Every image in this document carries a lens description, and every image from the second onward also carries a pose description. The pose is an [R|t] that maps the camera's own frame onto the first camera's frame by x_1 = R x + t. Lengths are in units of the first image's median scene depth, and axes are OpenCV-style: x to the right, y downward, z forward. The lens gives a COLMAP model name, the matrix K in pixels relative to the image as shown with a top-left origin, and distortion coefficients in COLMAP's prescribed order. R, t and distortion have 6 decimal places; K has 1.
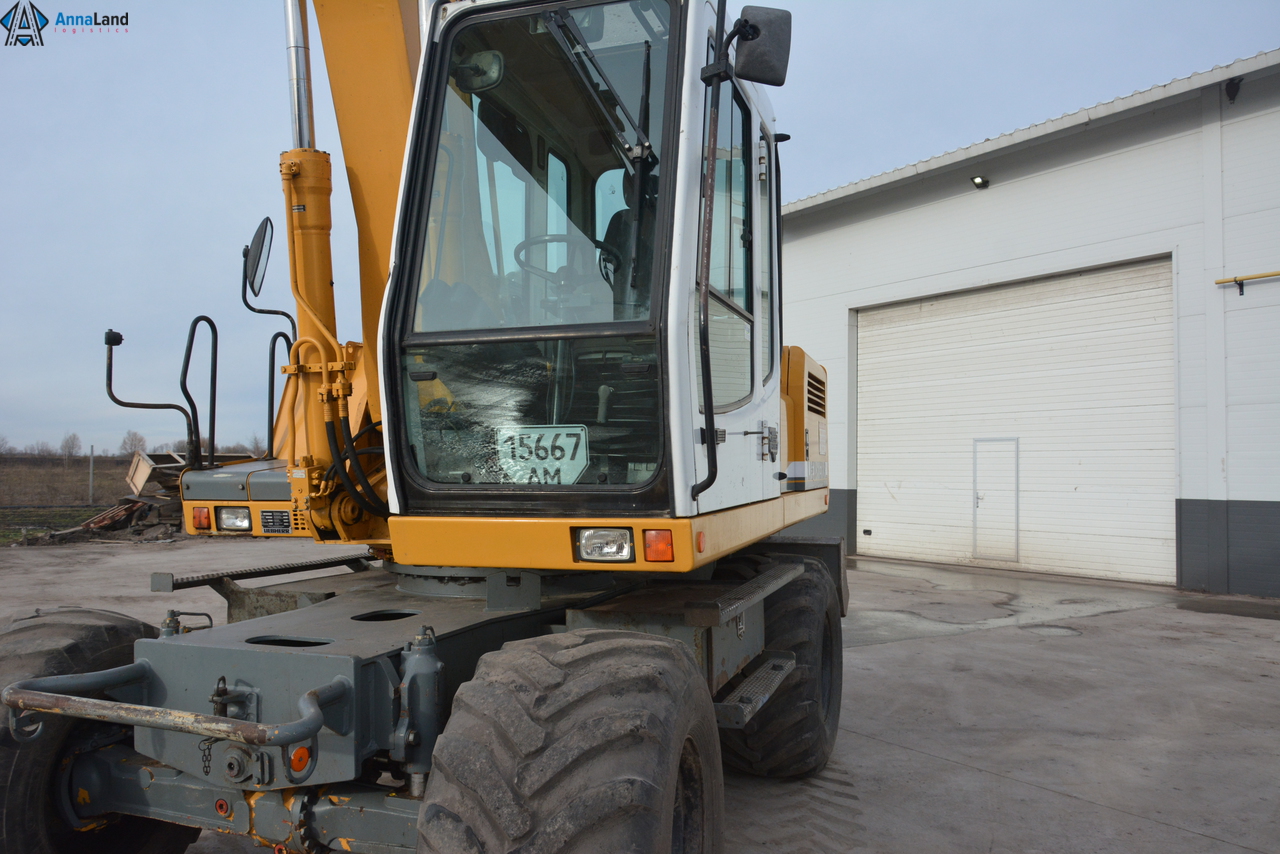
lens RADIAL K [[985.8, 0, 632.7], [0, 985.8, 434.2], [0, 0, 1]] dist [0.003391, -0.000636]
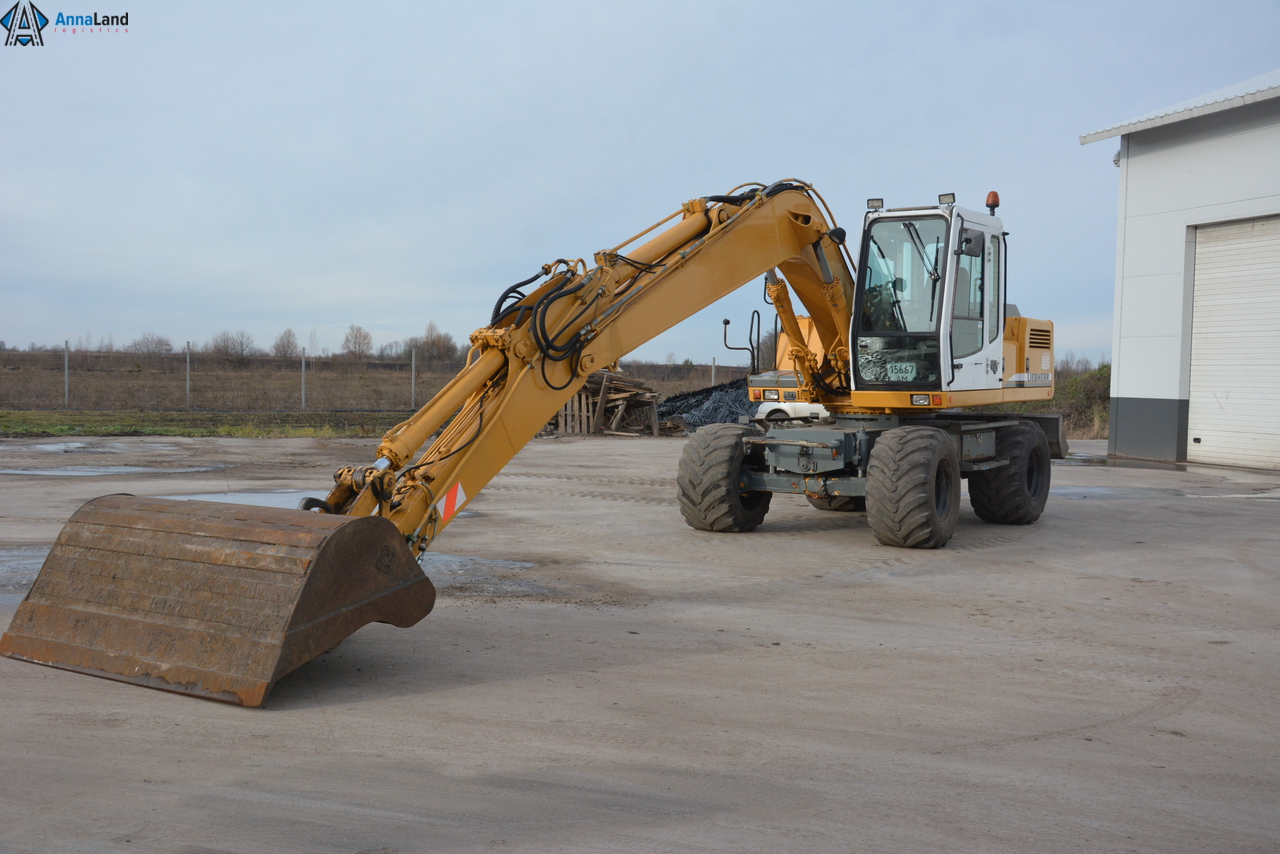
lens RADIAL K [[1373.6, 0, 601.8], [0, 1373.6, 460.7], [0, 0, 1]] dist [-0.083799, -0.001367]
pose [[0.958386, 0.025310, -0.284352, 0.164180], [0.002254, 0.995360, 0.096193, -0.080662], [0.285467, -0.092830, 0.953882, -2.365398]]
